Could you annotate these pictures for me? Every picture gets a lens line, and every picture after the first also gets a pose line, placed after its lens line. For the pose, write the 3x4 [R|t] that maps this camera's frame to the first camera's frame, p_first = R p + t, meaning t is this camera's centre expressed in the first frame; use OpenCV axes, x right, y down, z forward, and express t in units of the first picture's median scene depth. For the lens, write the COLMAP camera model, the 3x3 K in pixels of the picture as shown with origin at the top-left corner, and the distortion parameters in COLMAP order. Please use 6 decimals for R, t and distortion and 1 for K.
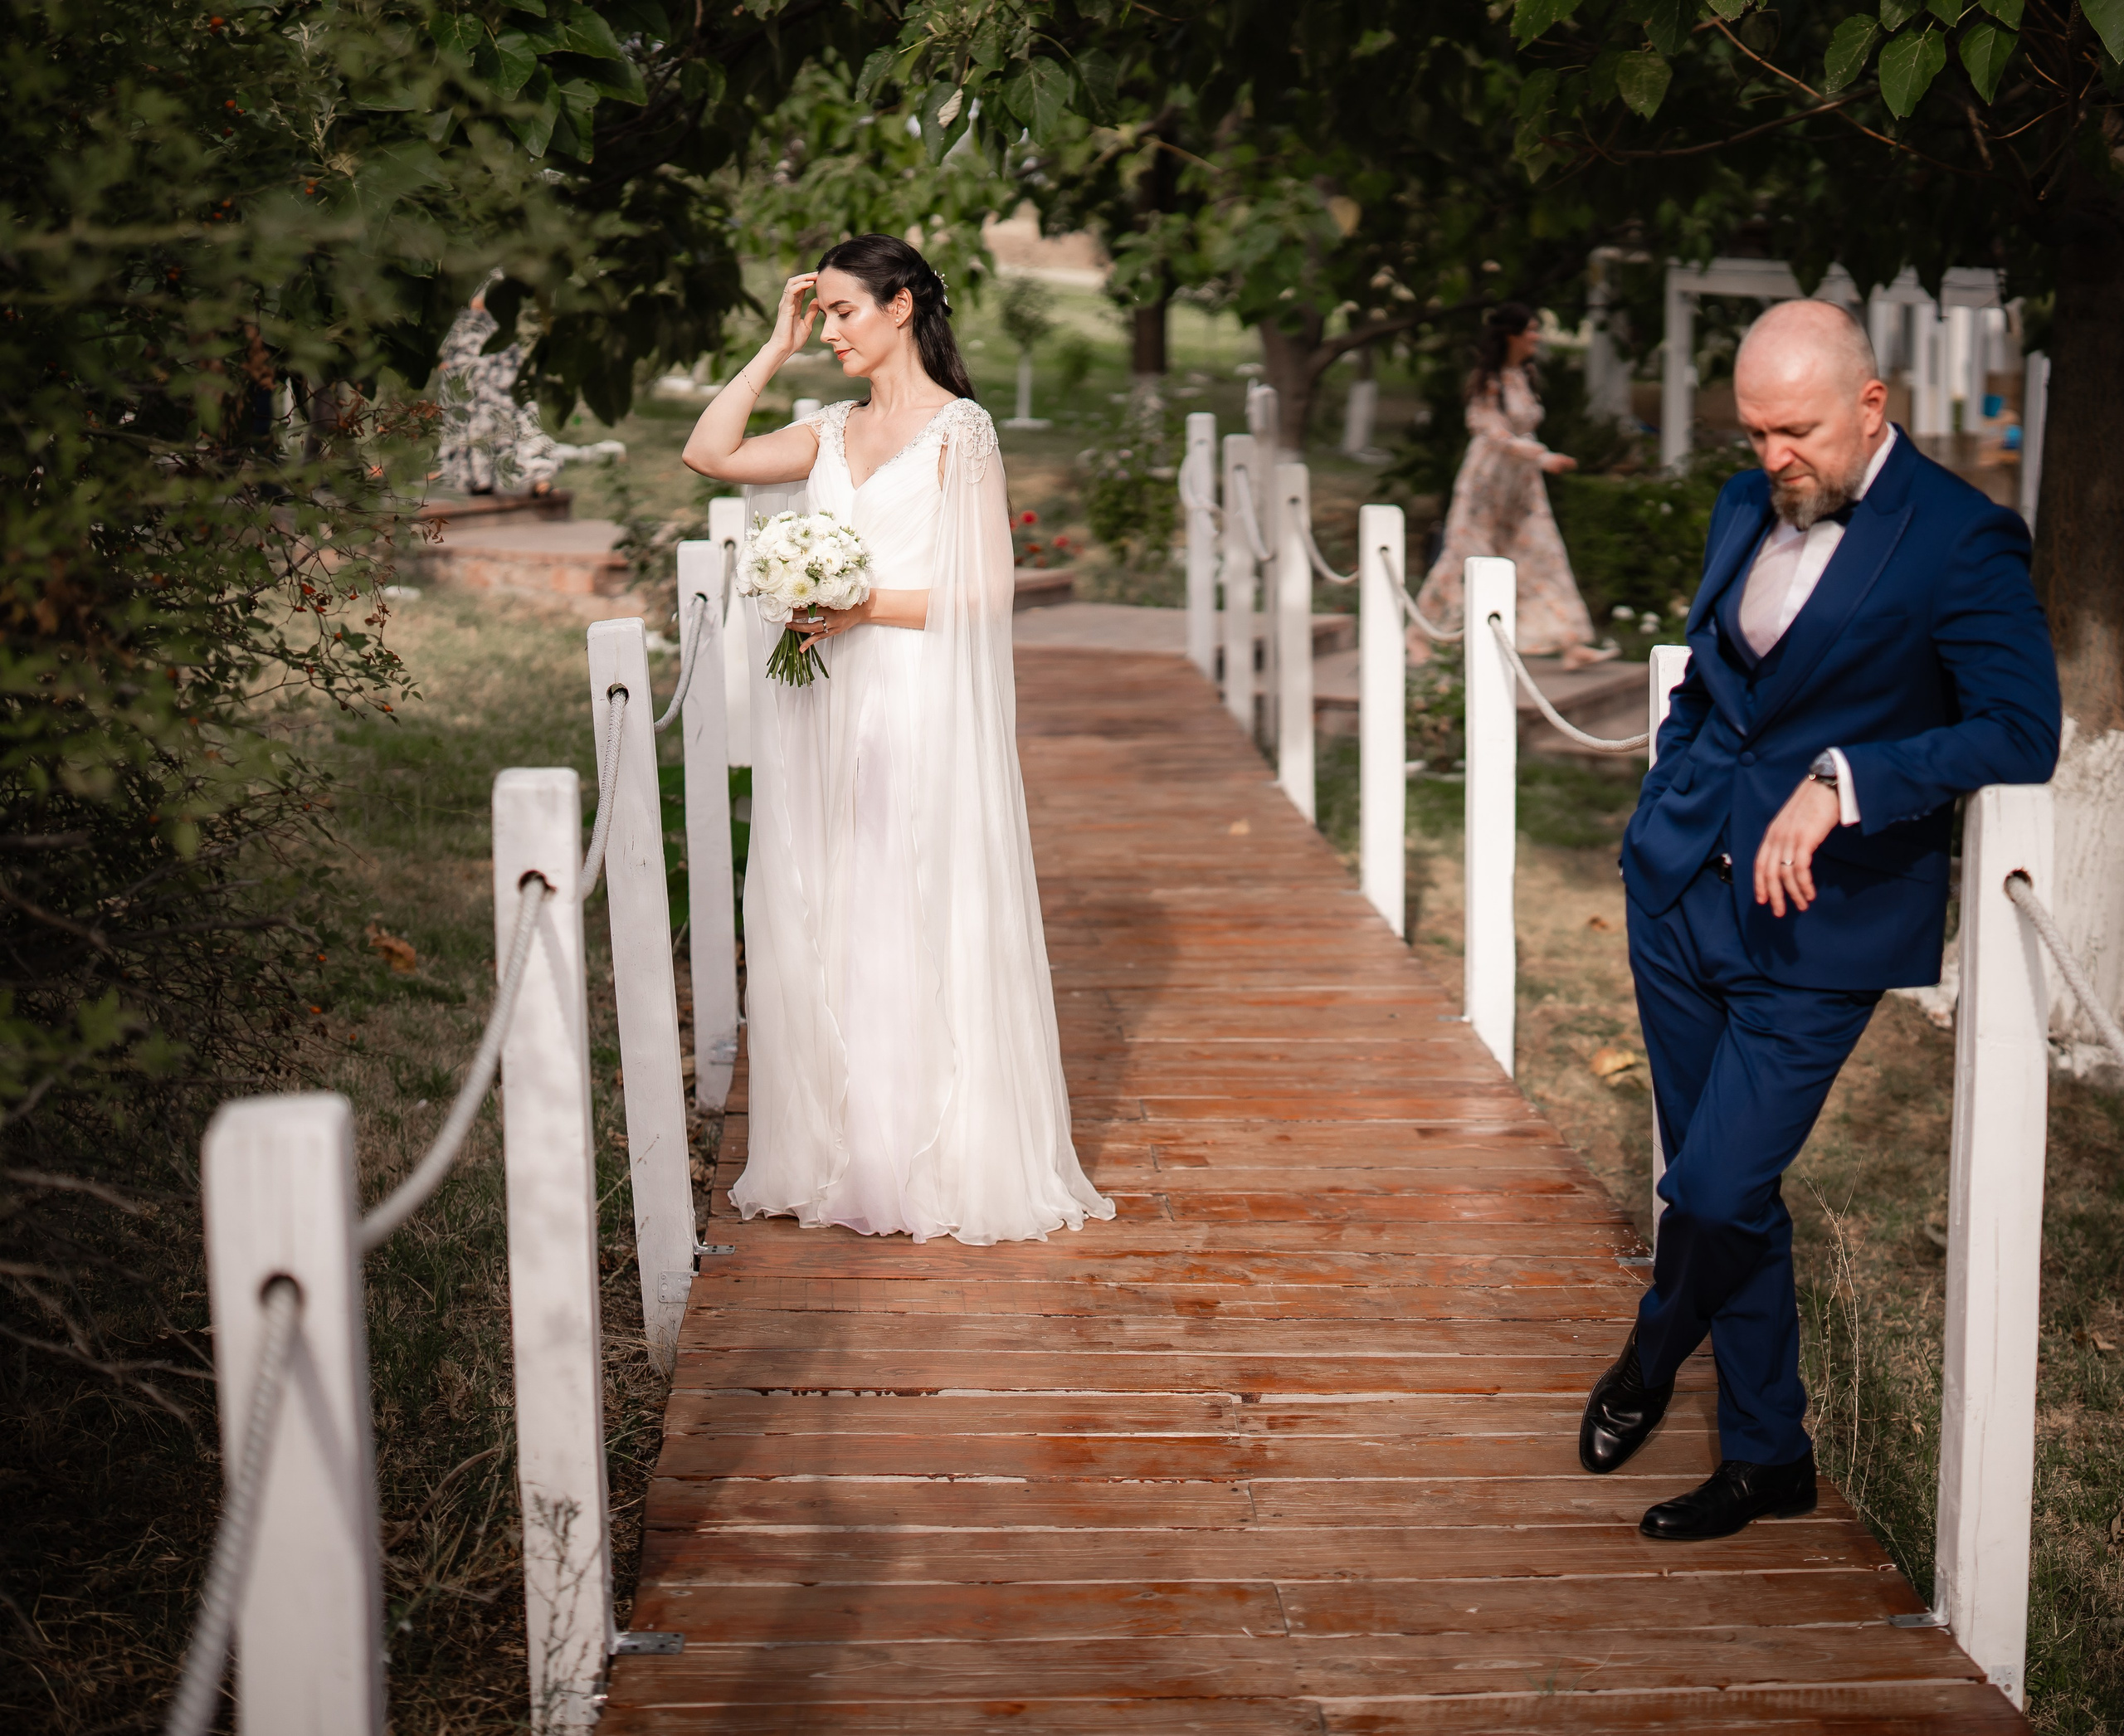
lens RADIAL K [[3970.7, 0, 1062.0], [0, 3970.7, 868.0], [0, 0, 1]] dist [-0.003061, -1.247585]
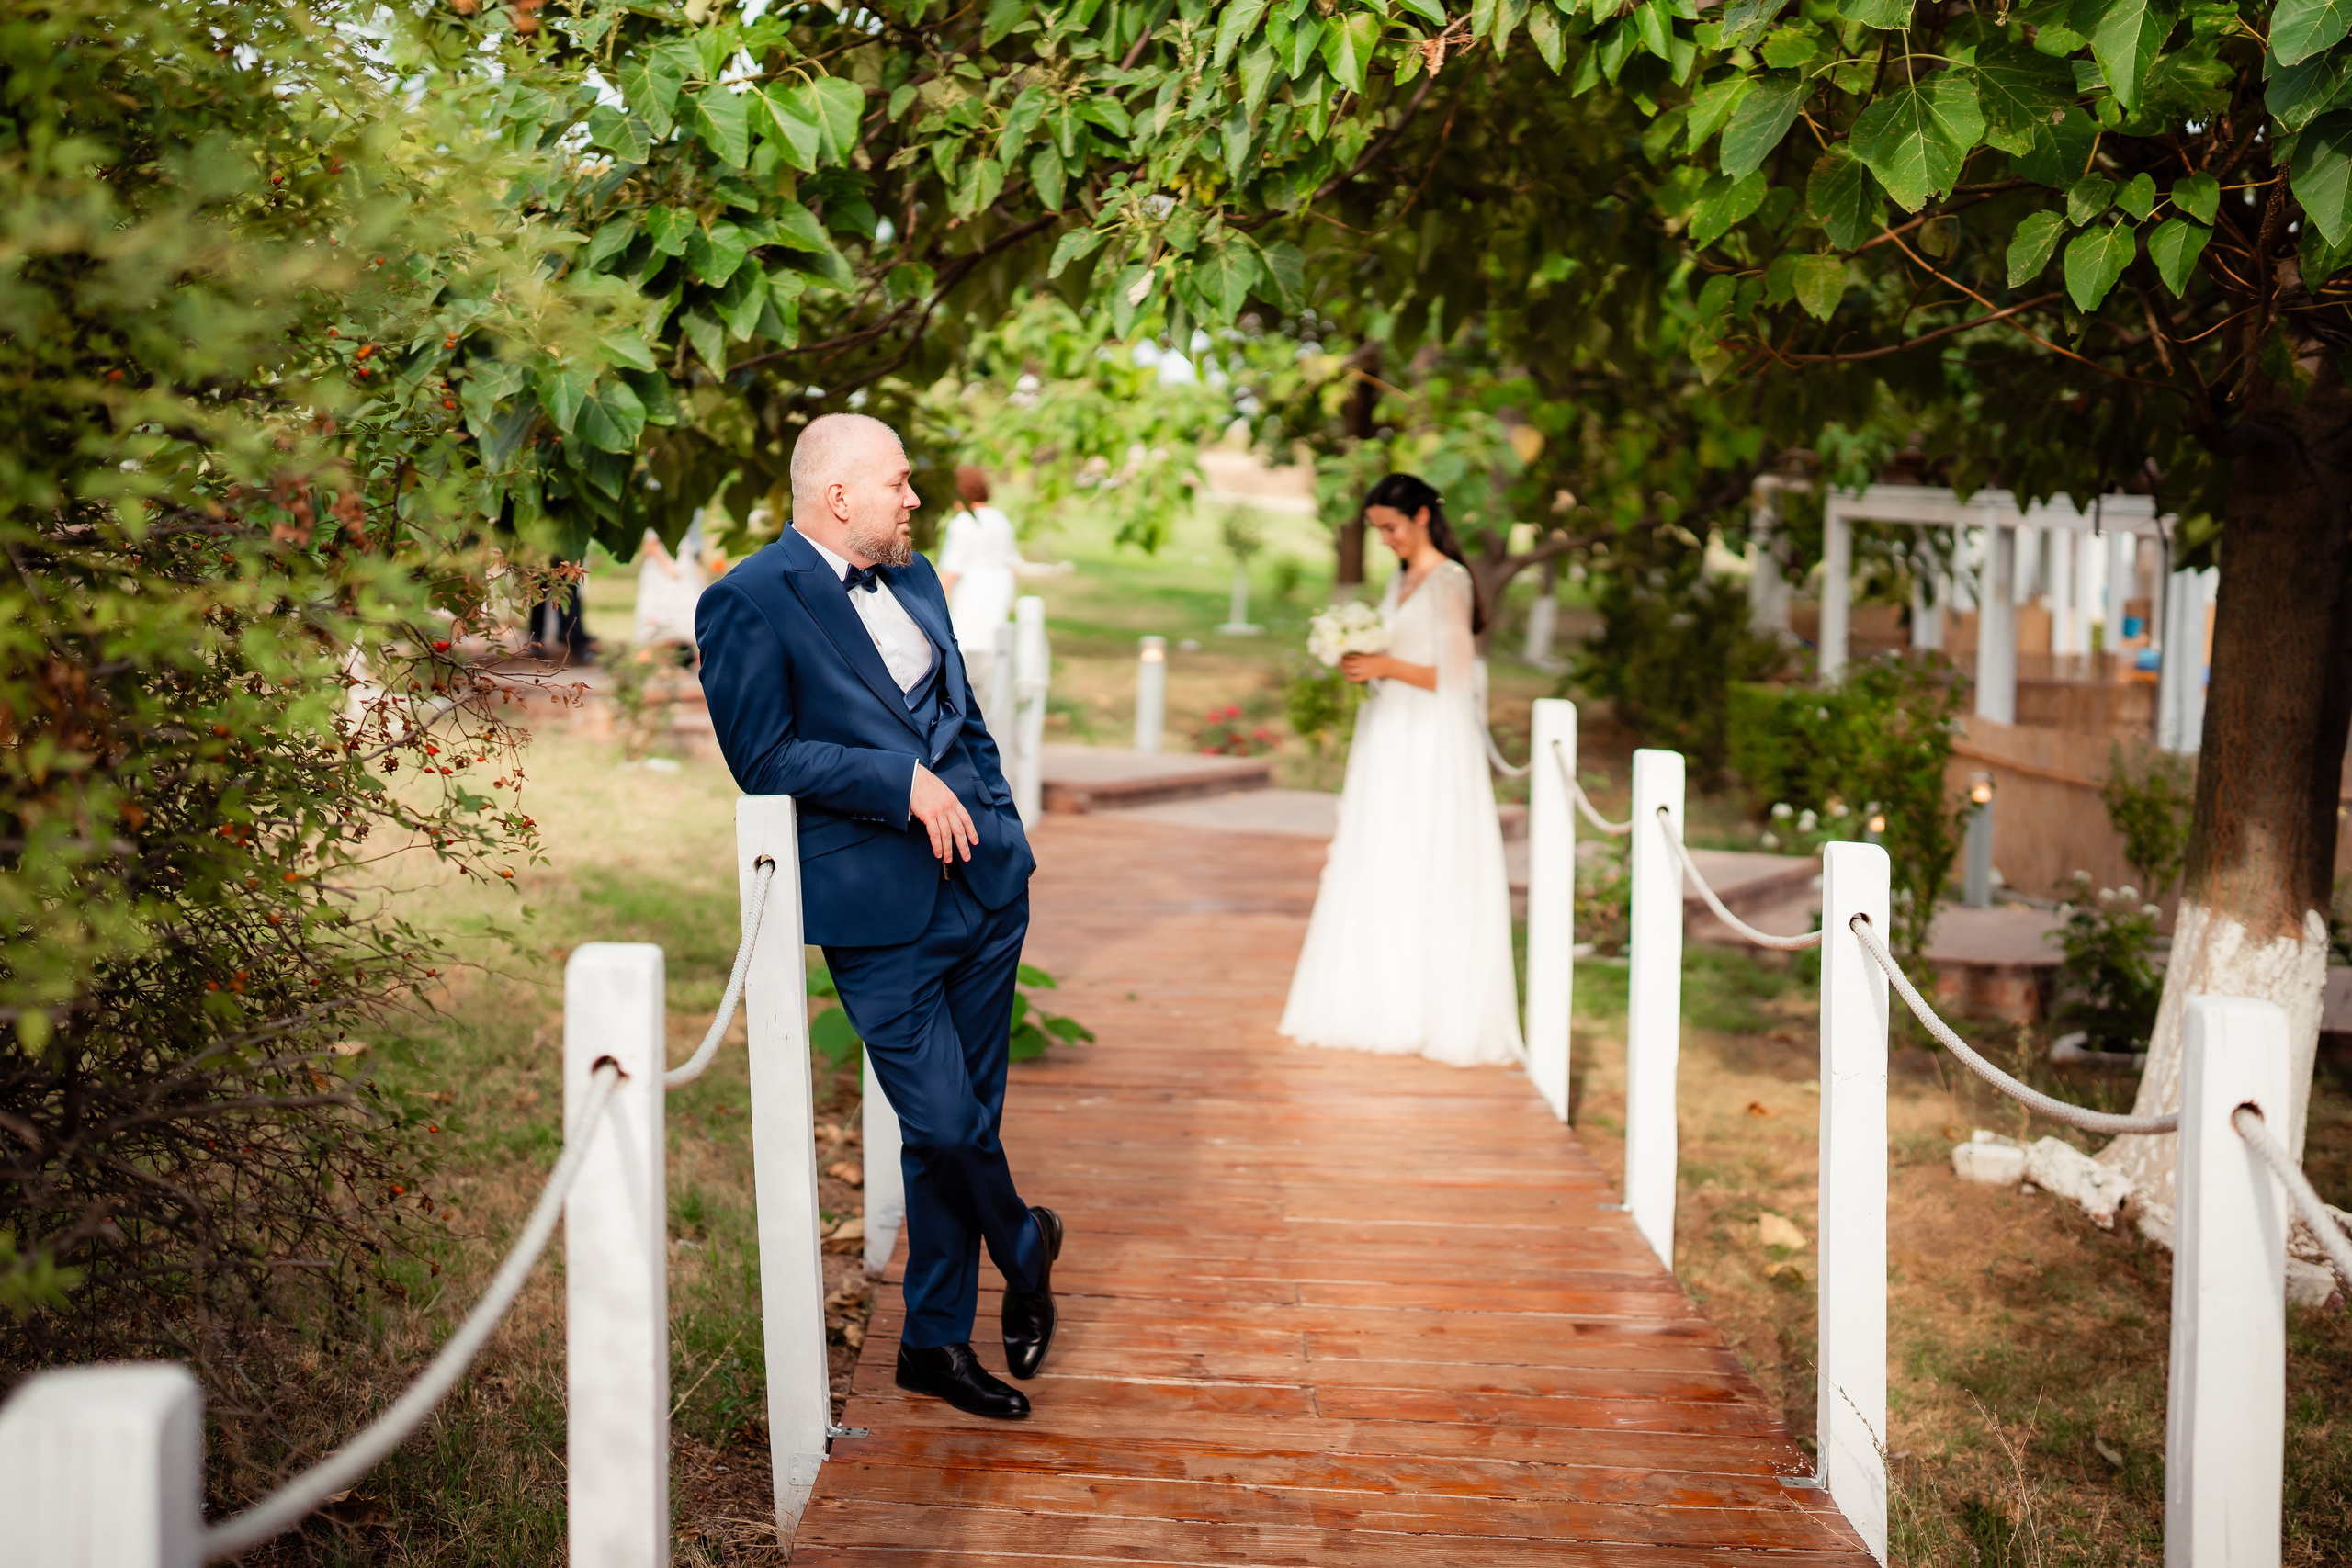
lens RADIAL K [[3304.9, 0, 1176.0], [0, 3304.9, 784.0], [0, 0, 1]] dist [-0.048307, 0.453855]
pose [[0.999001, 0.024690, -0.037256, 0.015722], [-0.027224, 0.997237, -0.069116, -0.007701], [0.035447, 0.070061, 0.996913, 0.146929]]
